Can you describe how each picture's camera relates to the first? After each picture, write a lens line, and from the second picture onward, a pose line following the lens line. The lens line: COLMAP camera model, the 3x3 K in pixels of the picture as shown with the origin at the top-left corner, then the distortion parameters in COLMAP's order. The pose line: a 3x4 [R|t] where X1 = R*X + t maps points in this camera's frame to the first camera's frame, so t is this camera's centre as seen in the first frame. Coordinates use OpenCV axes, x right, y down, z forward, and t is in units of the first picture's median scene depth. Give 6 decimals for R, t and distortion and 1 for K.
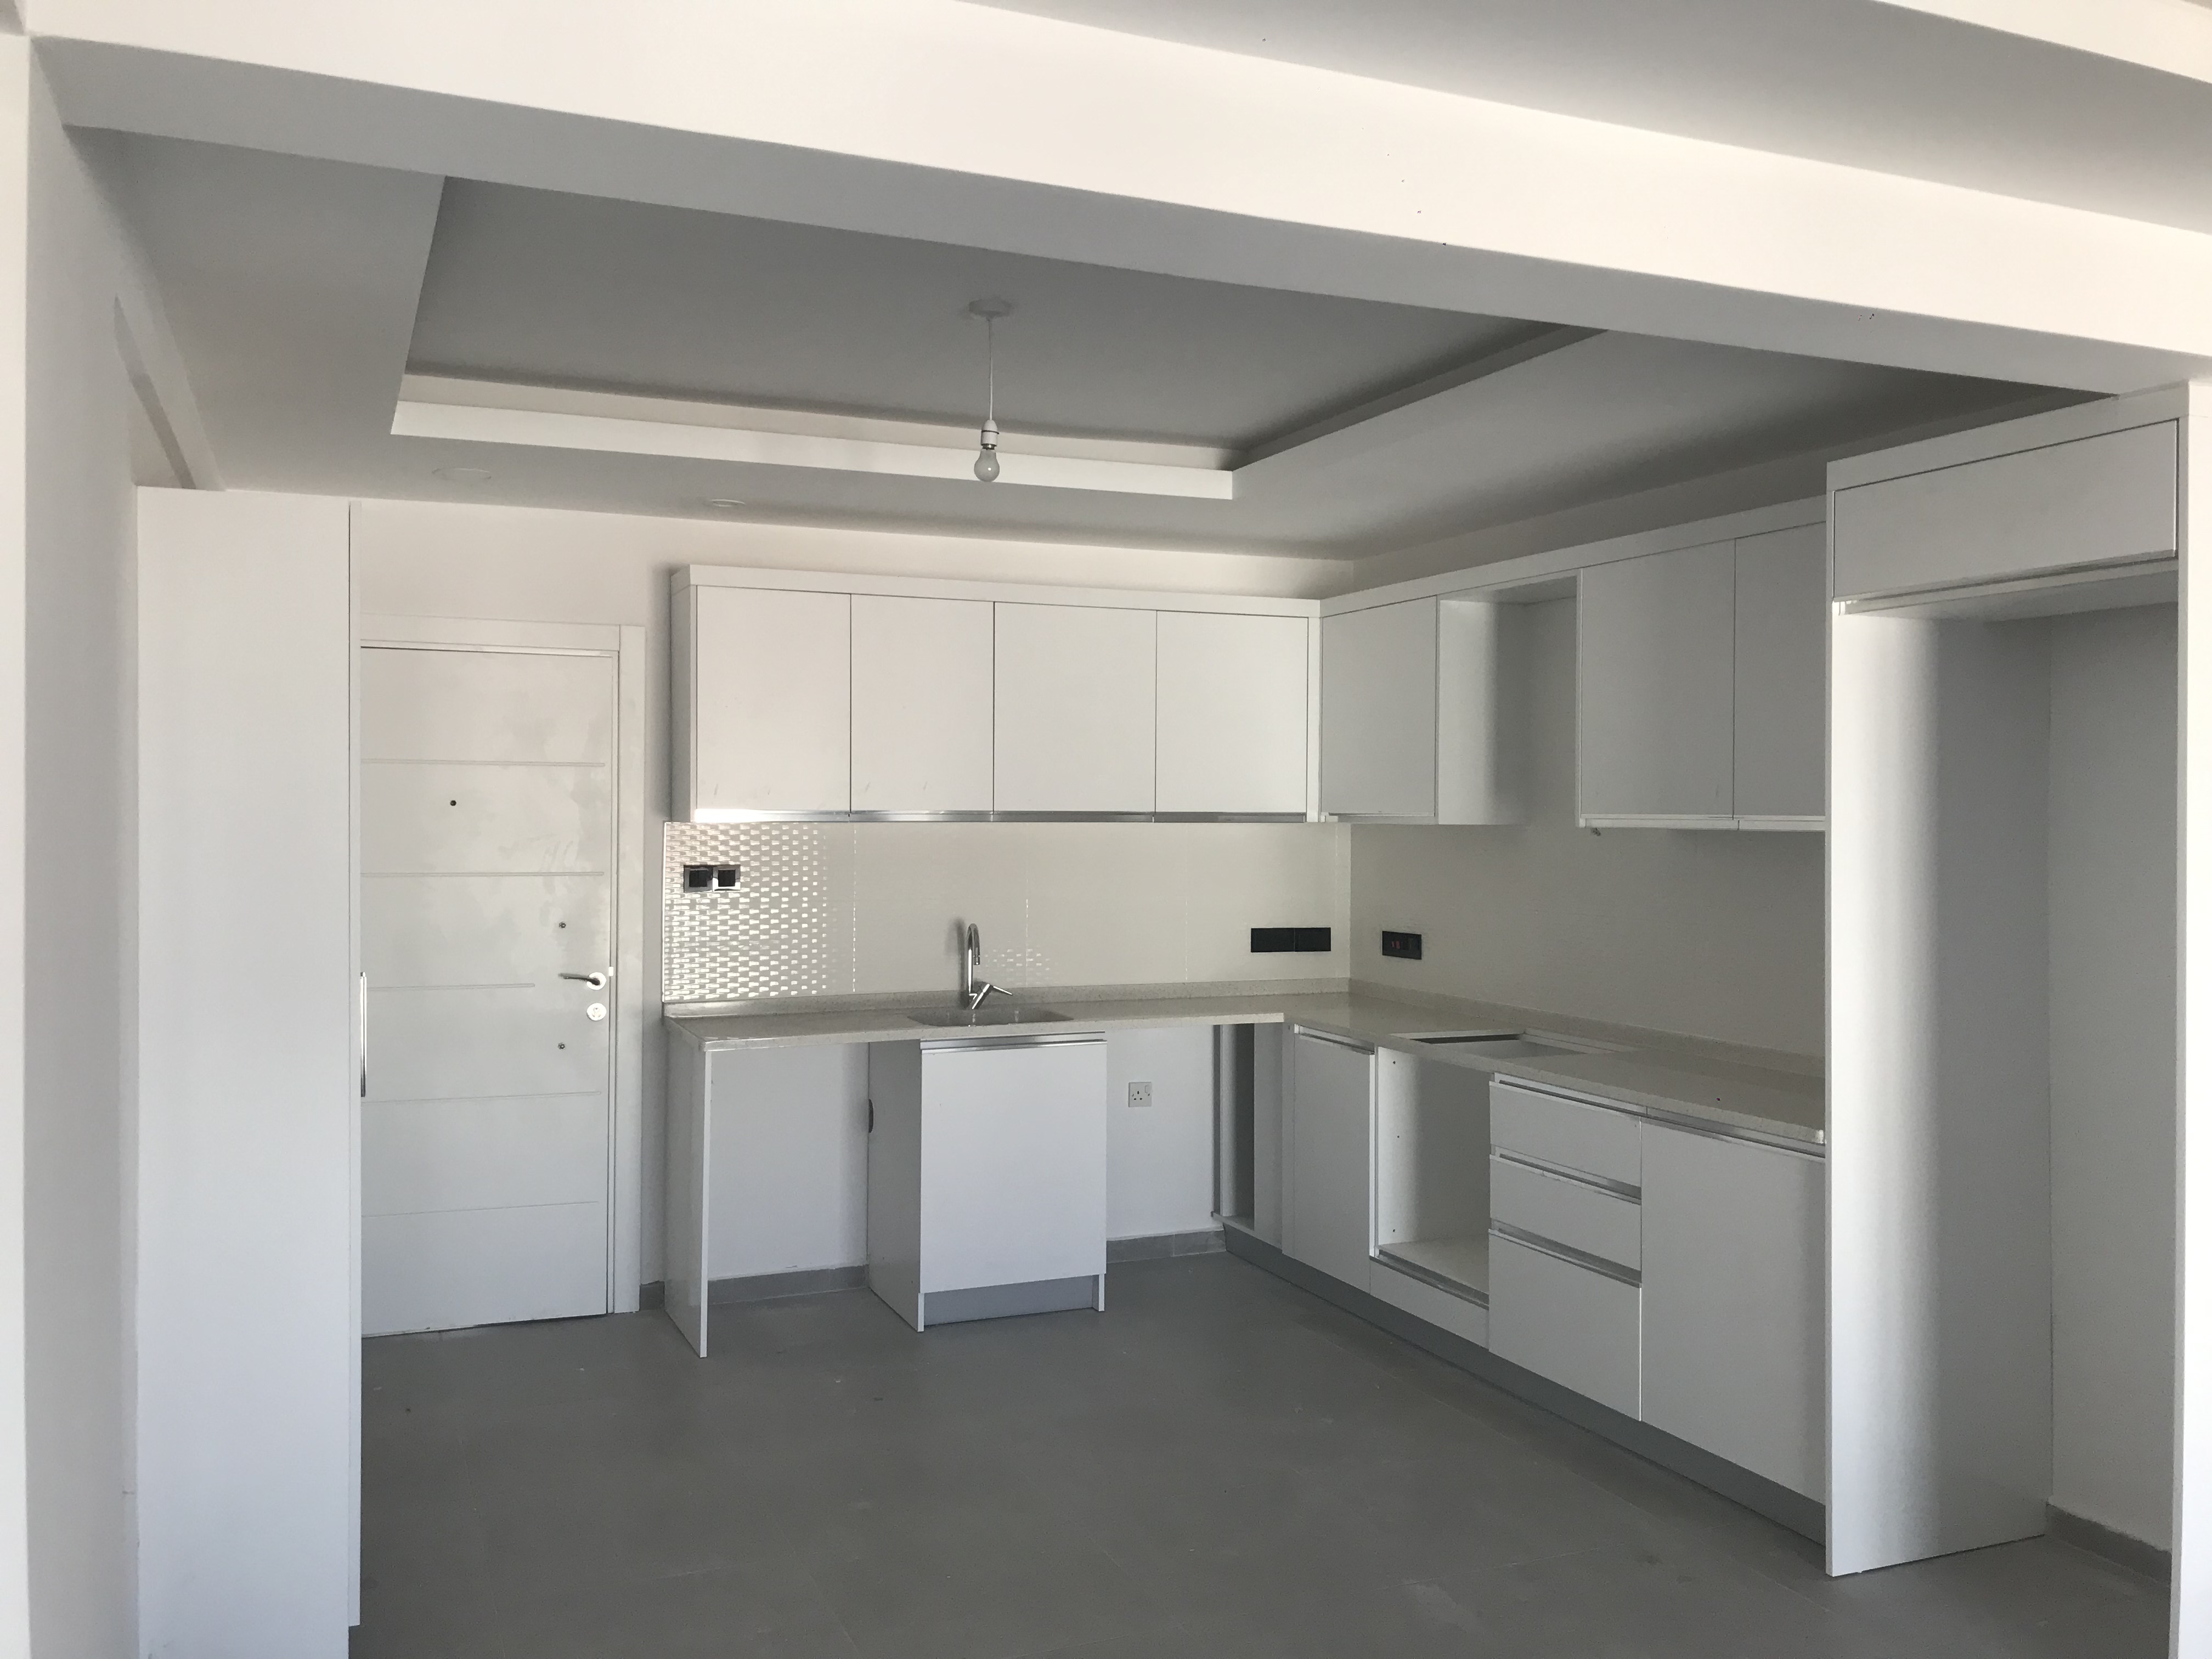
lens RADIAL K [[1816.0, 0, 1075.5], [0, 1816.0, 825.6], [0, 0, 1]] dist [0.007225, -0.004132]
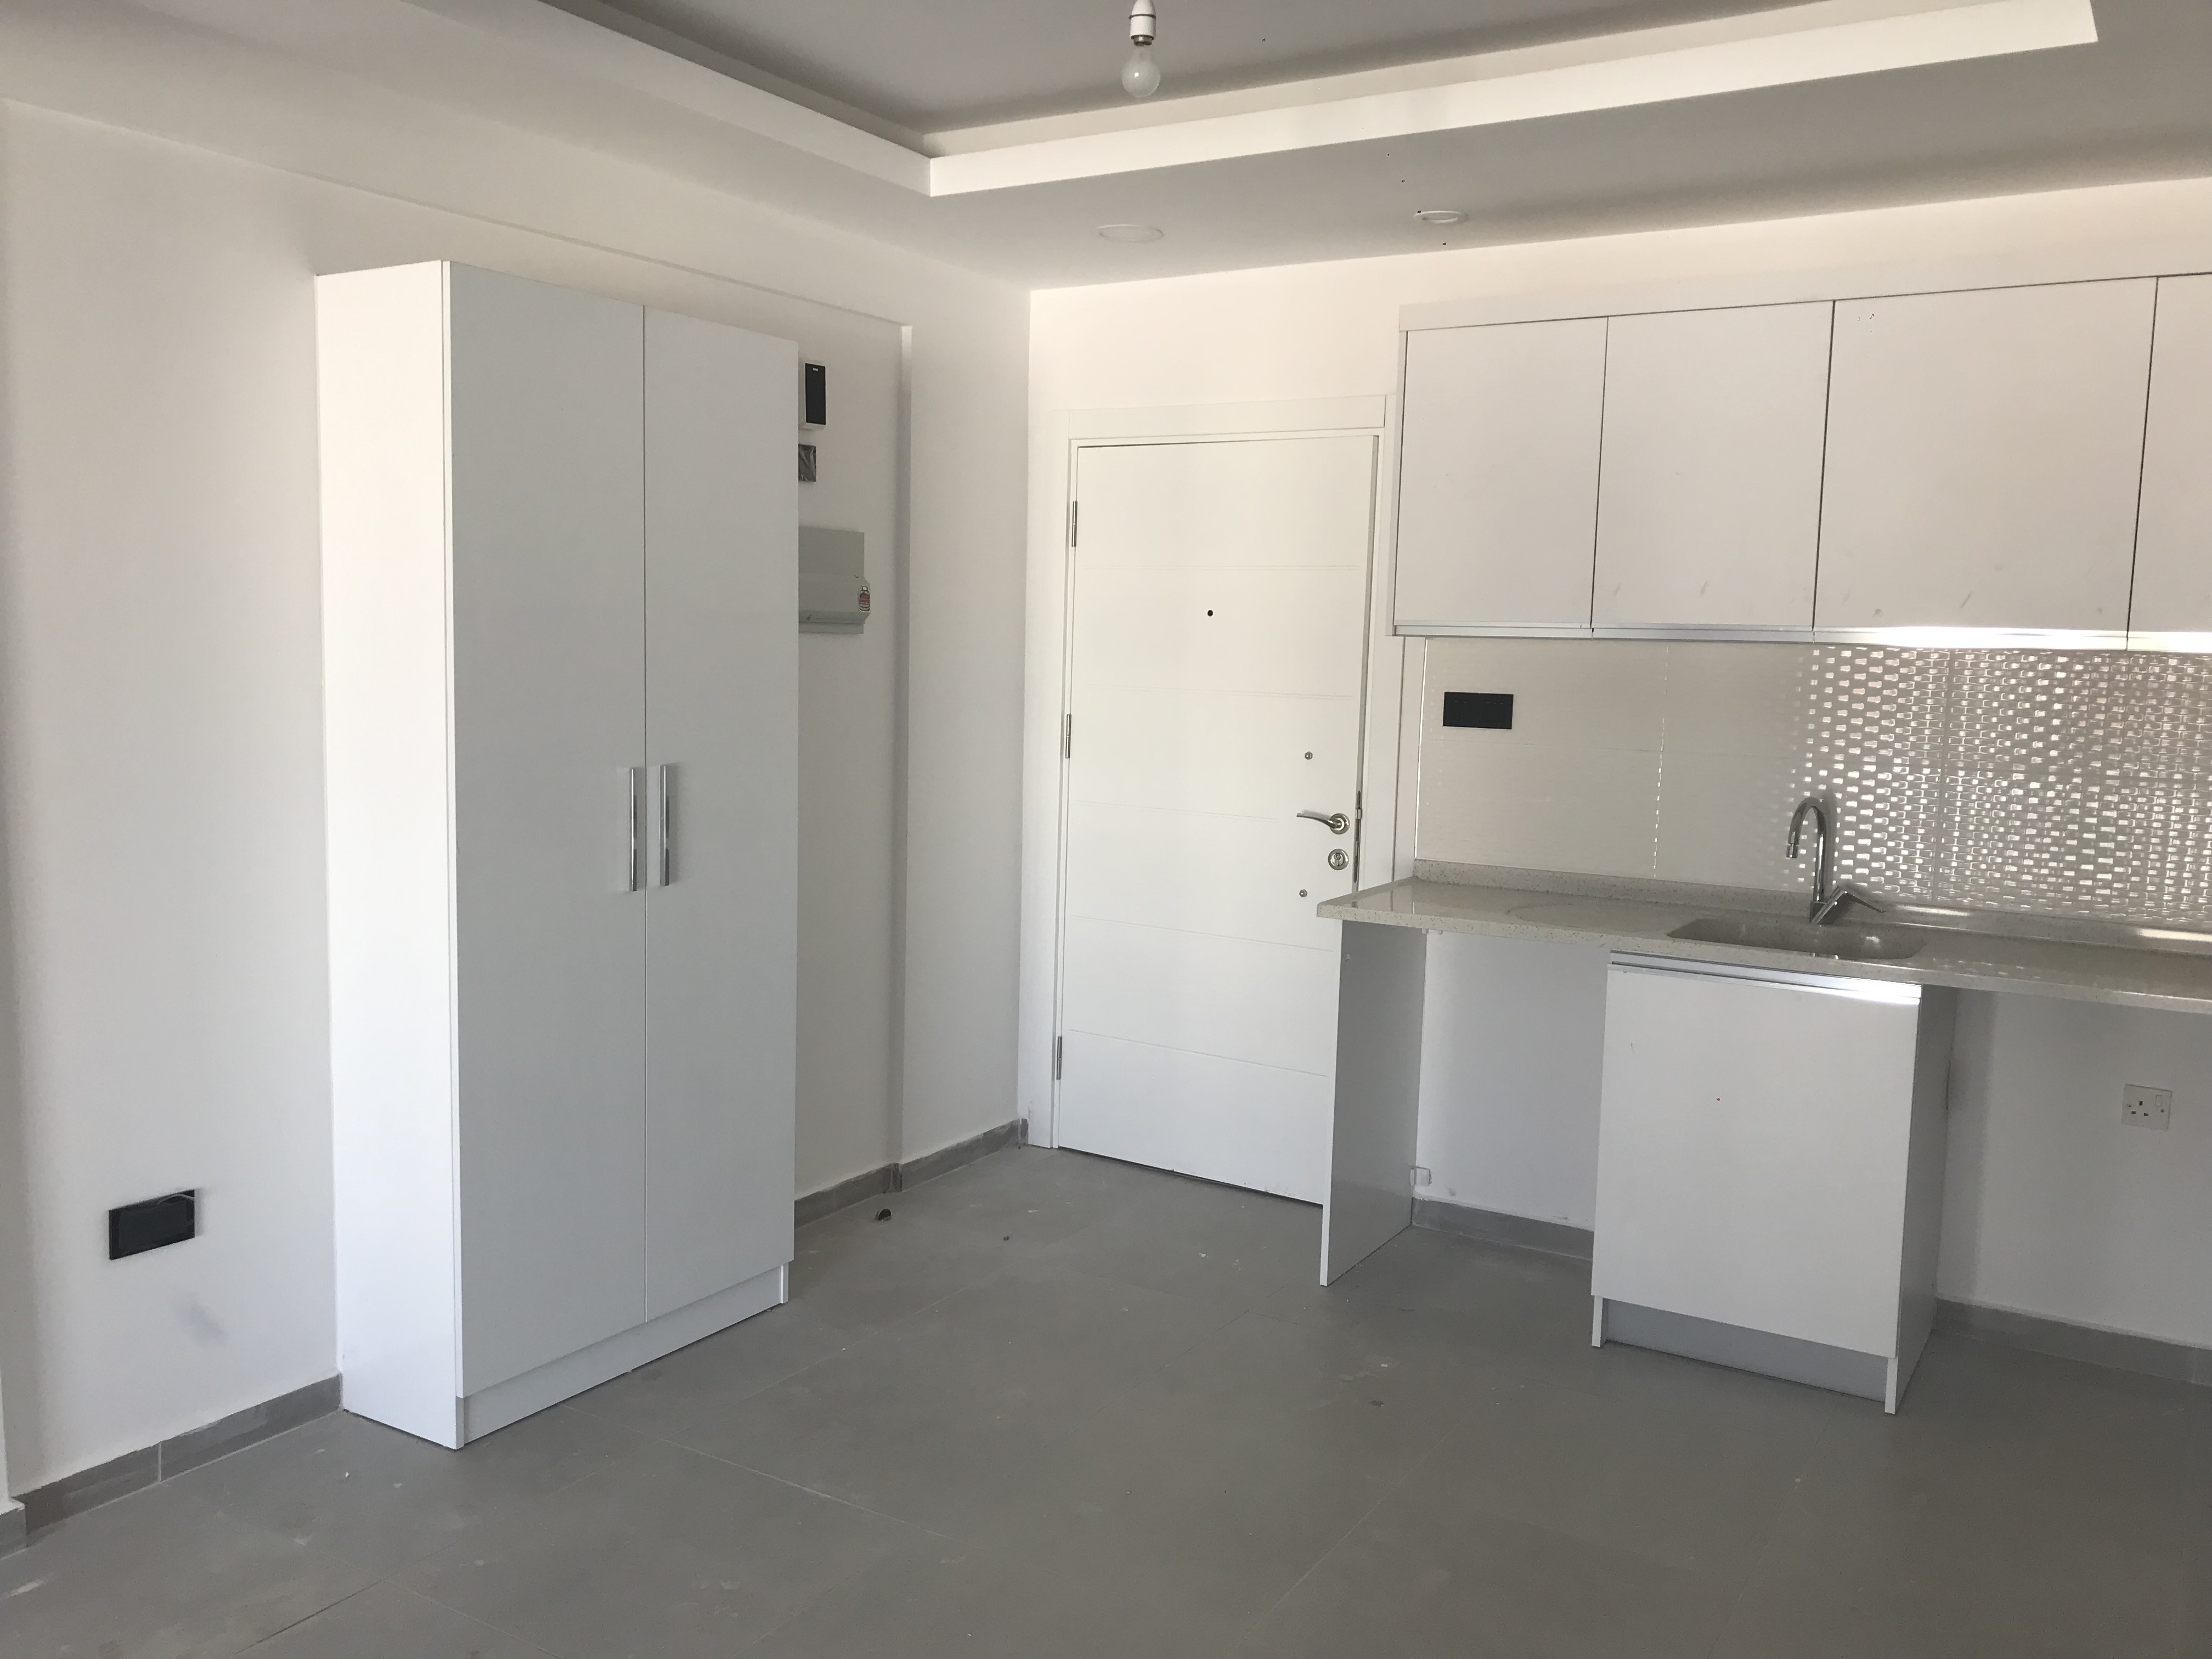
lens RADIAL K [[1816.0, 0, 1075.5], [0, 1816.0, 825.6], [0, 0, 1]] dist [0.007225, -0.004132]
pose [[0.578471, 0.094082, -0.810259, 0.327773], [-0.031182, 0.995151, 0.093288, 0.010752], [0.815107, -0.028699, 0.578599, 0.381023]]
